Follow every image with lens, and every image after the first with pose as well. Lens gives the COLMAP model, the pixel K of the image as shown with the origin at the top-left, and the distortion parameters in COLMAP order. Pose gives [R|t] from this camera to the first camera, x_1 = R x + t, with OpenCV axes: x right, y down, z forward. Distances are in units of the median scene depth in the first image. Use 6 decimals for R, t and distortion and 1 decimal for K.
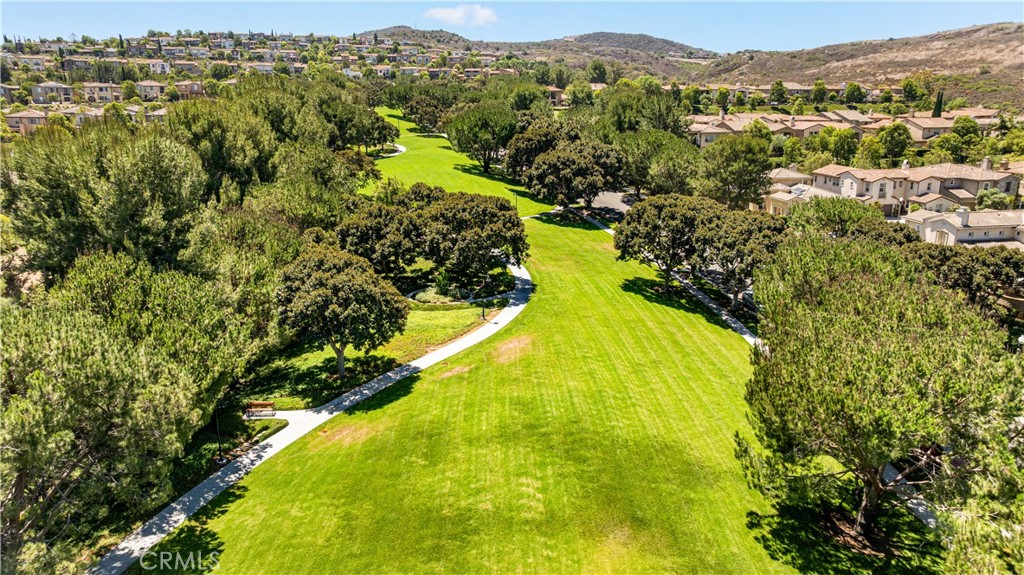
lens RADIAL K [[725.1, 0, 515.5], [0, 725.1, 298.5], [0, 0, 1]] dist [-0.035019, 0.040003]
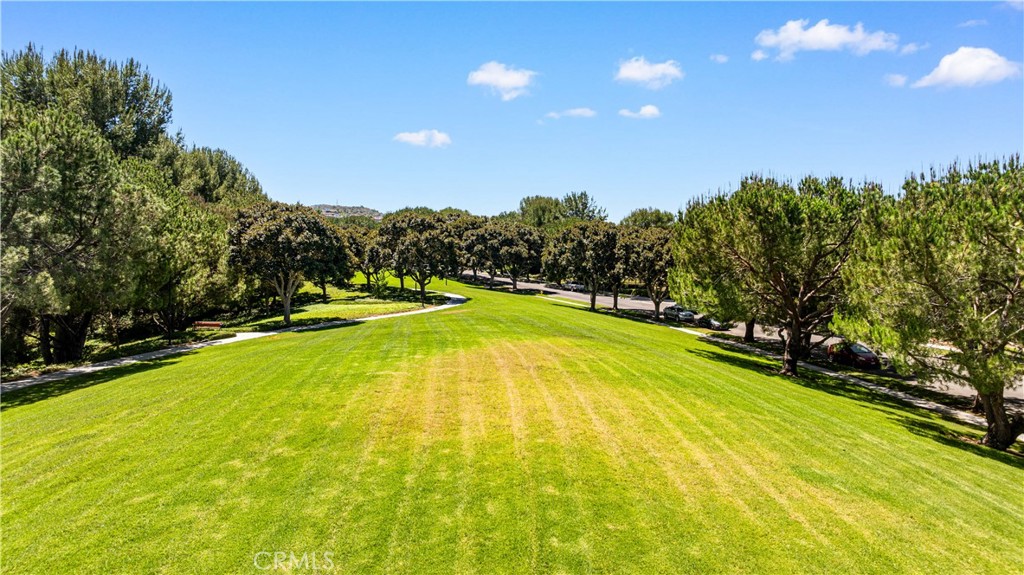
lens RADIAL K [[725.1, 0, 514.0], [0, 725.1, 293.4], [0, 0, 1]] dist [-0.035019, 0.040003]
pose [[0.993829, -0.000372, 0.110921, -0.017874], [0.028174, 0.968044, -0.249194, 0.162914], [-0.107284, 0.250781, 0.962081, -0.010093]]
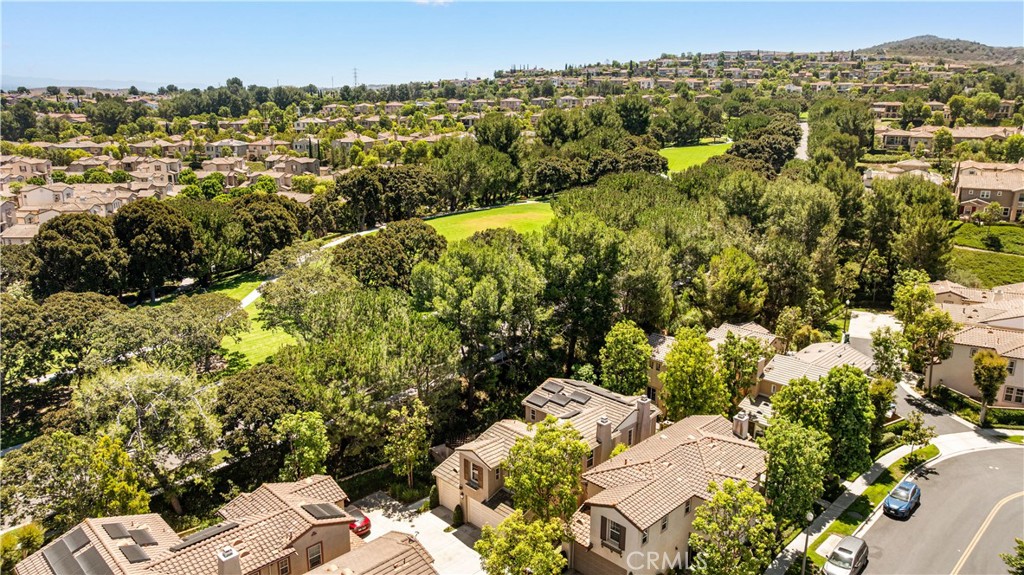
lens RADIAL K [[725.1, 0, 506.5], [0, 725.1, 281.5], [0, 0, 1]] dist [-0.035019, 0.040003]
pose [[0.765742, 0.160296, -0.622852, 0.777021], [-0.181957, 0.982871, 0.029251, 0.198128], [0.616872, 0.090934, 0.781793, -0.729196]]
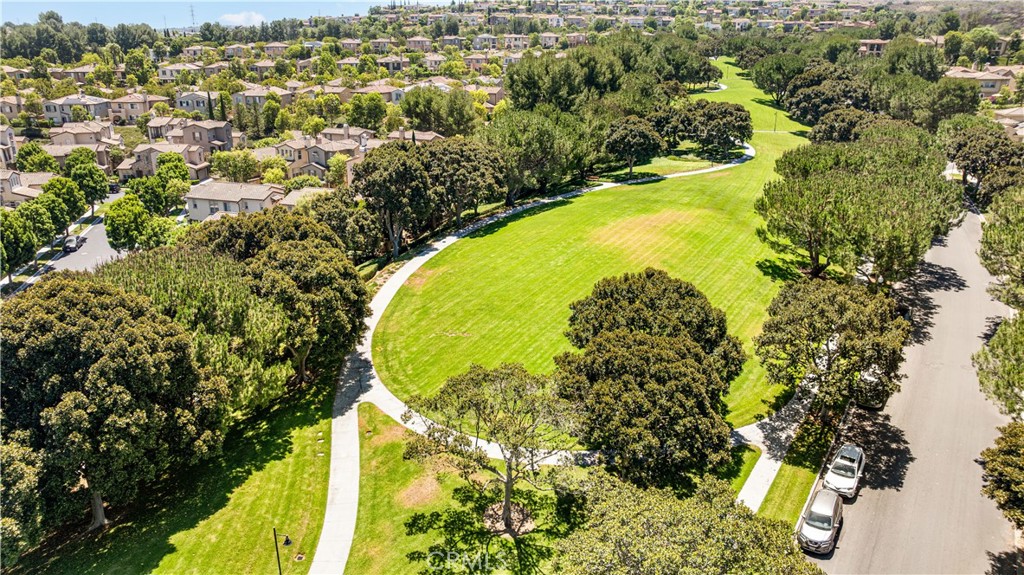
lens RADIAL K [[725.1, 0, 518.7], [0, 725.1, 290.7], [0, 0, 1]] dist [-0.035019, 0.040003]
pose [[0.886201, 0.152842, -0.437363, 0.226166], [-0.129927, 0.988123, 0.082048, 0.153712], [0.444709, -0.015886, 0.895534, -0.533425]]
